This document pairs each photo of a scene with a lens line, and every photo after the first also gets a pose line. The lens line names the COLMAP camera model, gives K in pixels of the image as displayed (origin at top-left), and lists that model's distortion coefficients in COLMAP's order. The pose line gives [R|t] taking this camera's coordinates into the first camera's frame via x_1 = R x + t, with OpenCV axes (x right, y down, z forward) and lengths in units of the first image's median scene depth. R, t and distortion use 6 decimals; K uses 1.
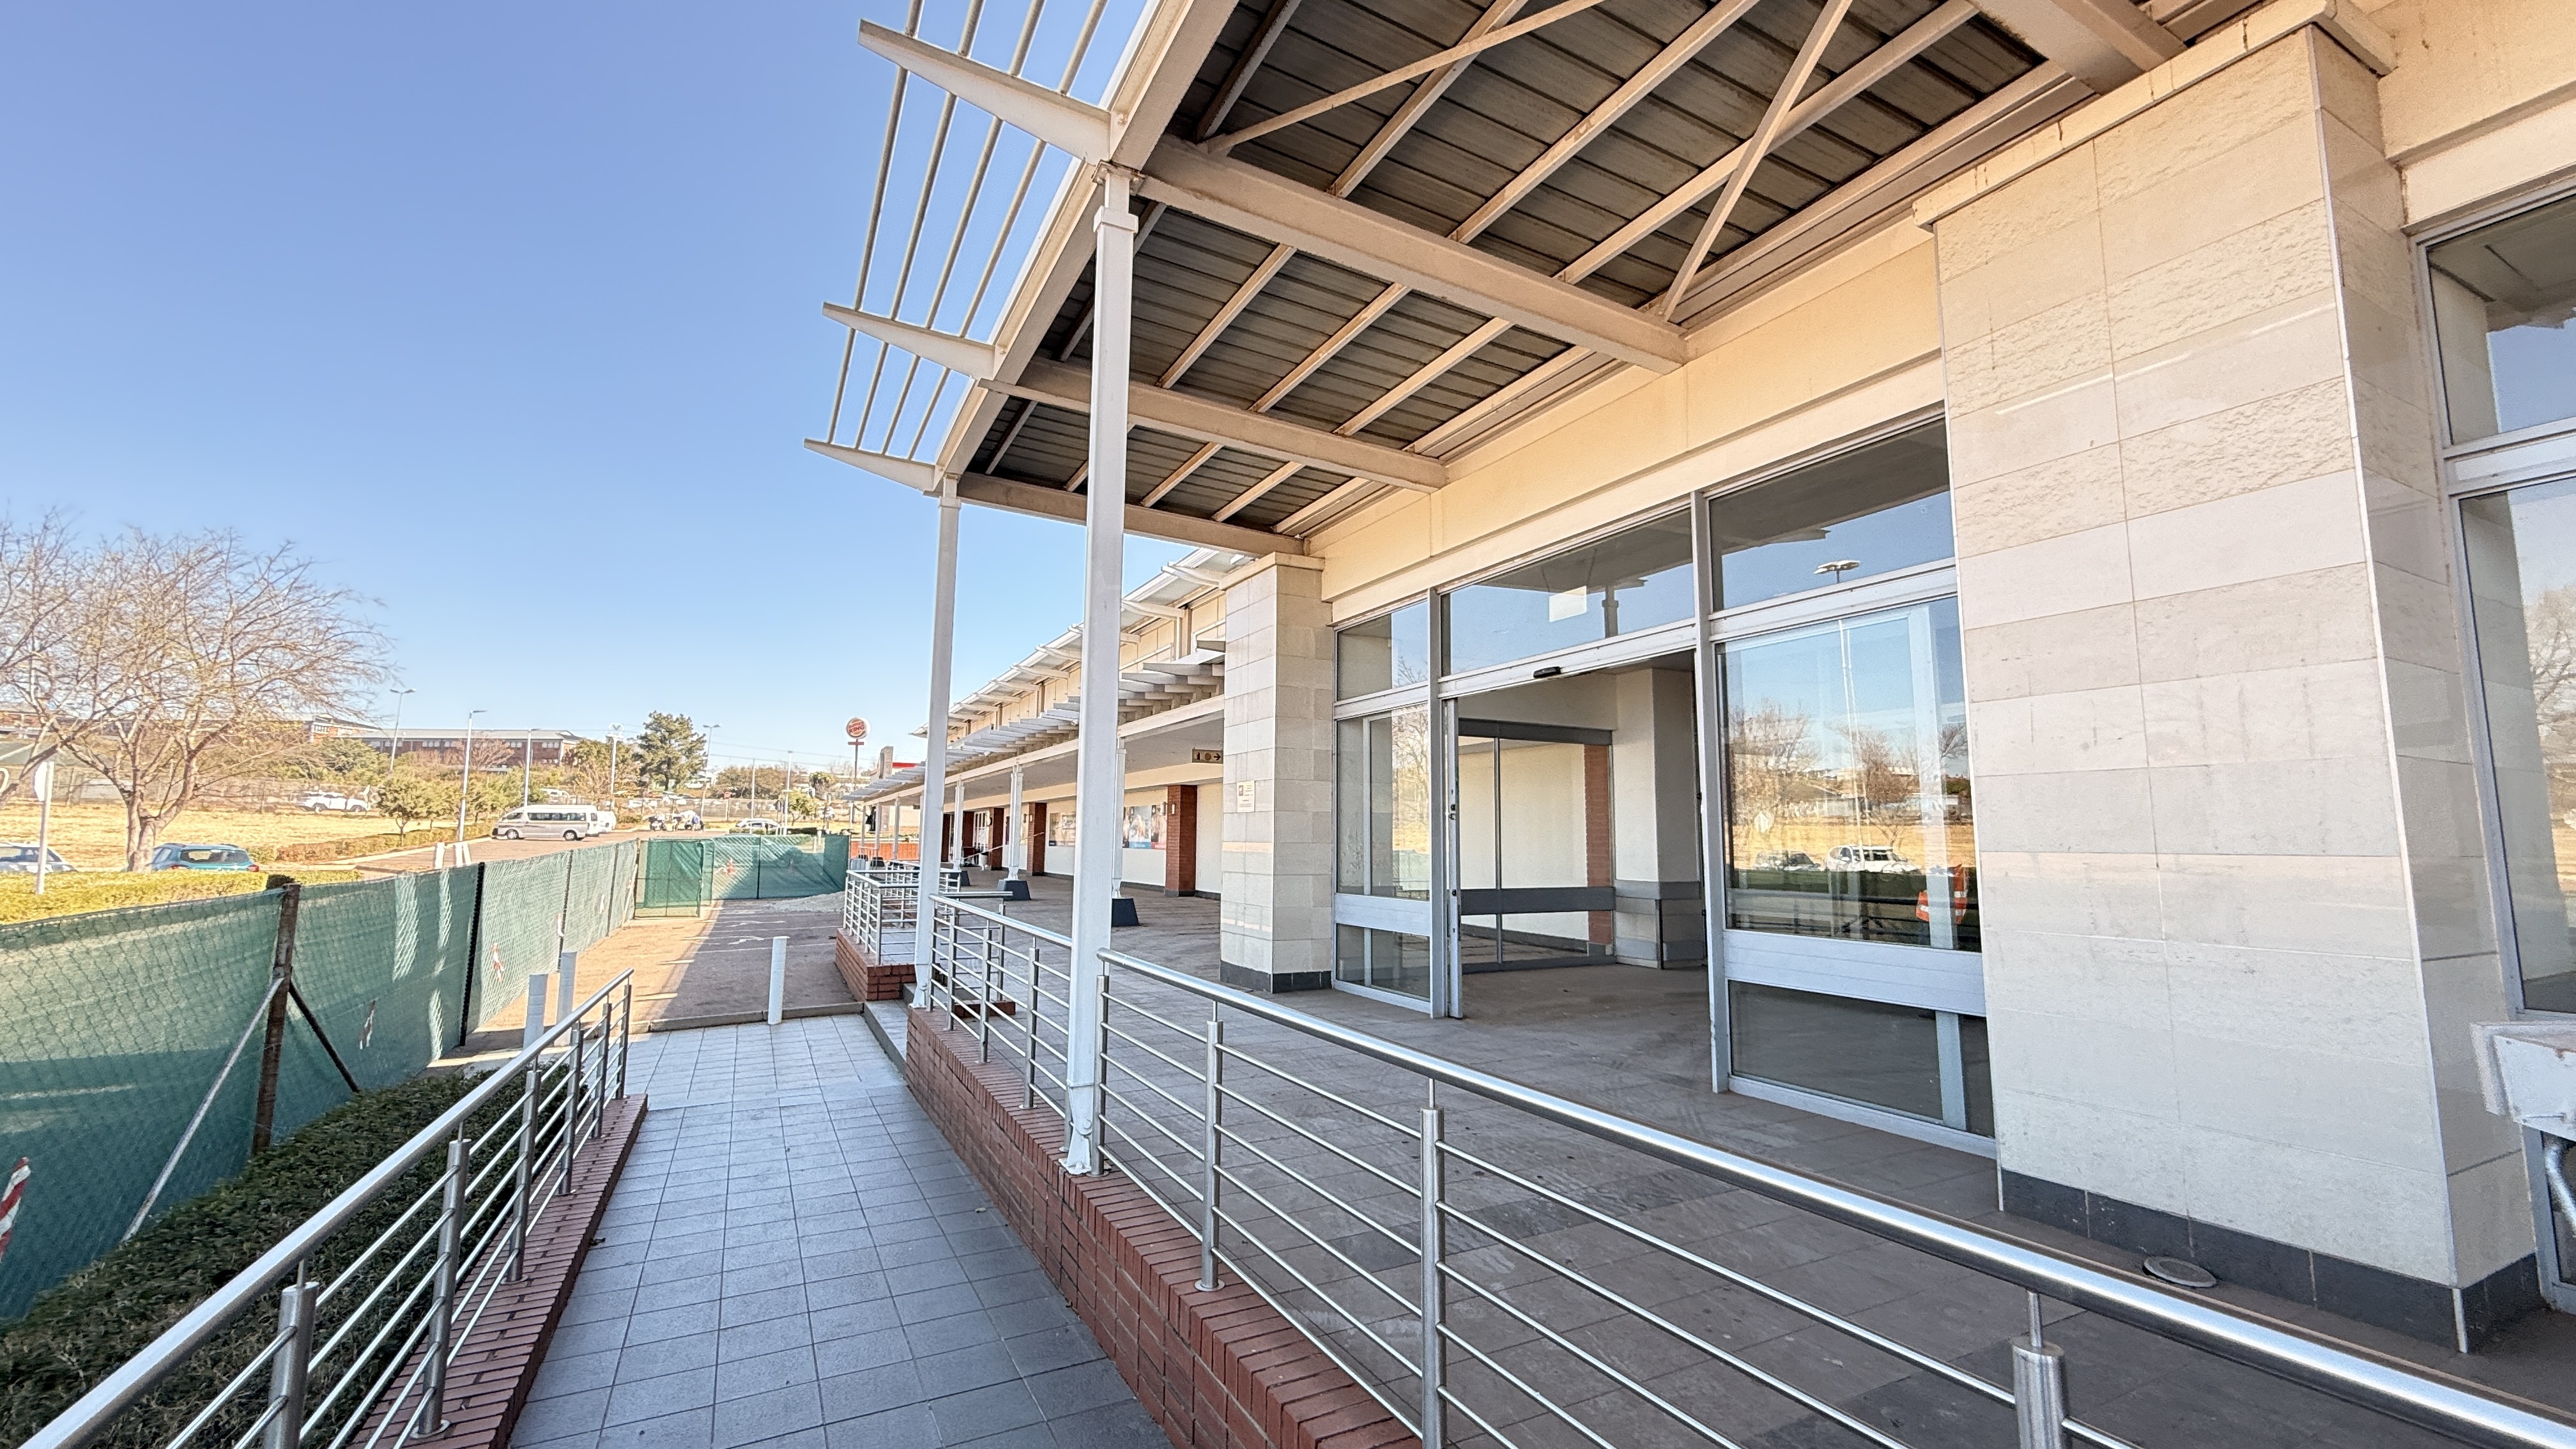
lens RADIAL K [[998.9, 0, 1288.0], [0, 998.9, 724.5], [0, 0, 1]] dist [0.010399, 0.000013]
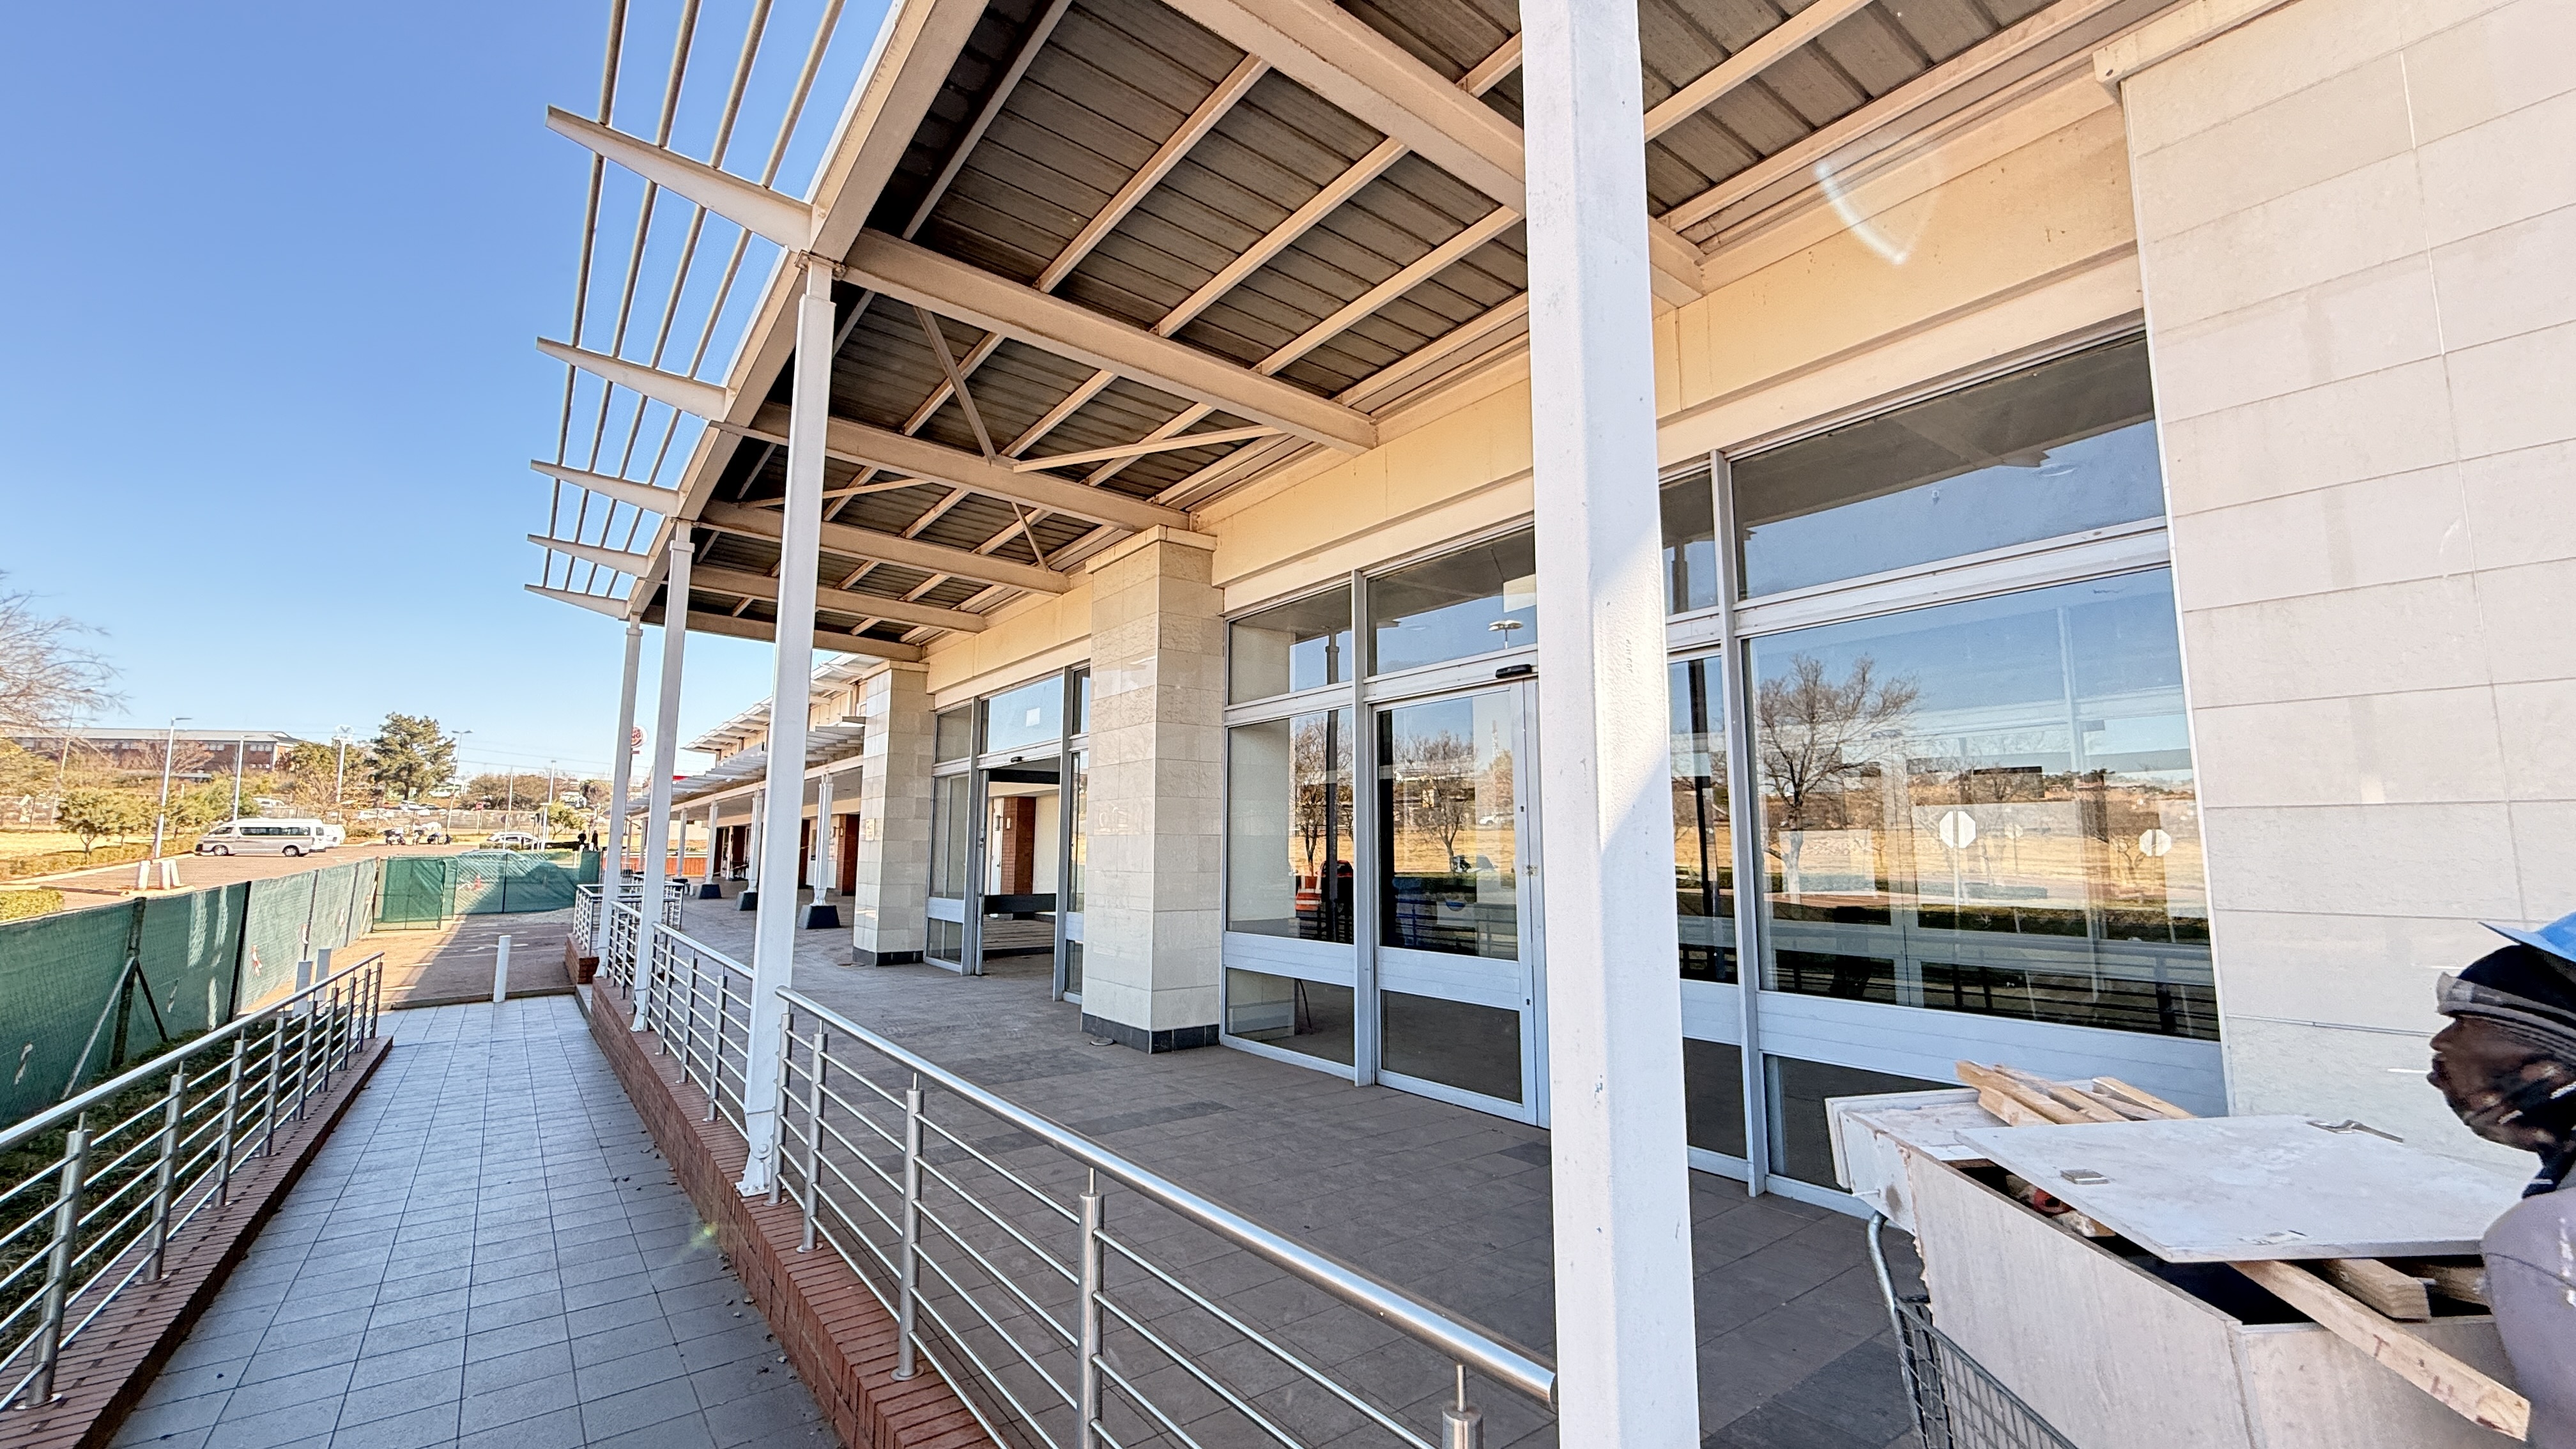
lens RADIAL K [[1016.7, 0, 1288.0], [0, 1016.7, 724.5], [0, 0, 1]] dist [0.006574, -0.000019]
pose [[0.987625, 0.015024, 0.156114, 0.131713], [-0.013925, 0.999870, -0.008130, -0.030803], [-0.156215, 0.005856, 0.987706, -0.216916]]
